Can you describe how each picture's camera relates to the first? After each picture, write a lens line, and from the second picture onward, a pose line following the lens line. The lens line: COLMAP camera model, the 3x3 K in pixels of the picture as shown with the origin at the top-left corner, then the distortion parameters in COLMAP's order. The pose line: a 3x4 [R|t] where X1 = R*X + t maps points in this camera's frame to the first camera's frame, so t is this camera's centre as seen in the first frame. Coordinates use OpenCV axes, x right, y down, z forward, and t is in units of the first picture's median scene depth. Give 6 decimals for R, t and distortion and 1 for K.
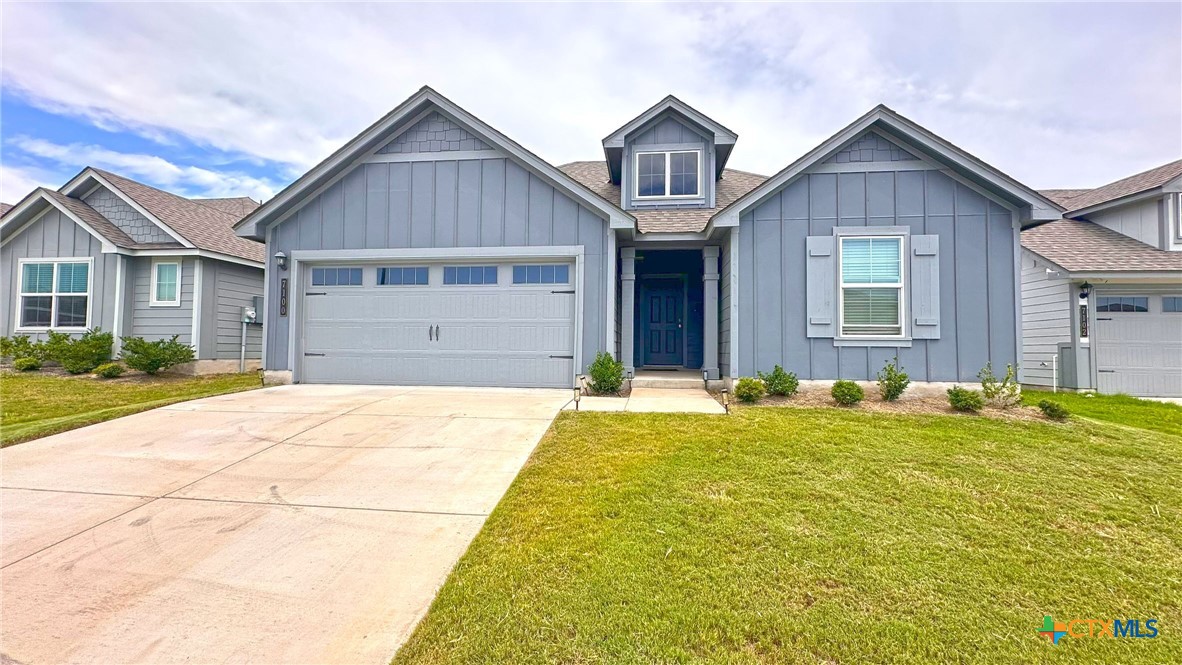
lens RADIAL K [[471.3, 0, 591.1], [0, 471.3, 332.6], [0, 0, 1]] dist [-0.002017, 0.001066]
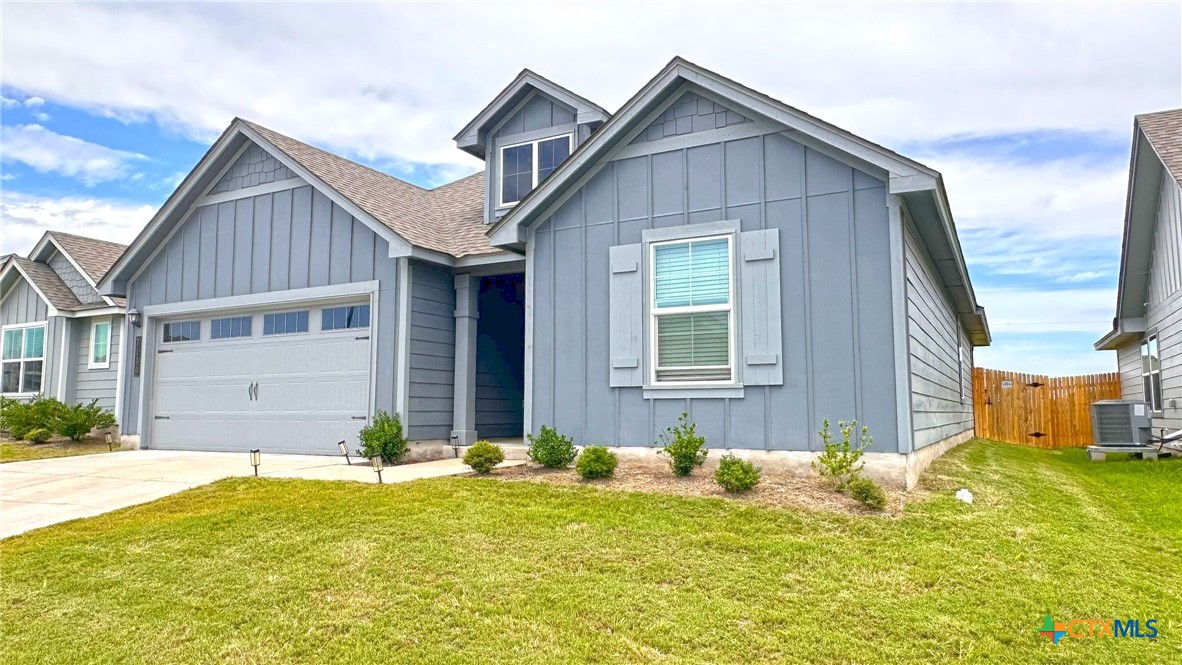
lens RADIAL K [[739.3, 0, 594.9], [0, 739.3, 336.5], [0, 0, 1]] dist [0.001191, 0.005041]
pose [[0.933197, -0.047567, -0.356204, 0.739821], [0.025108, 0.997409, -0.067413, 0.007758], [0.358488, 0.053966, 0.931973, -0.049552]]
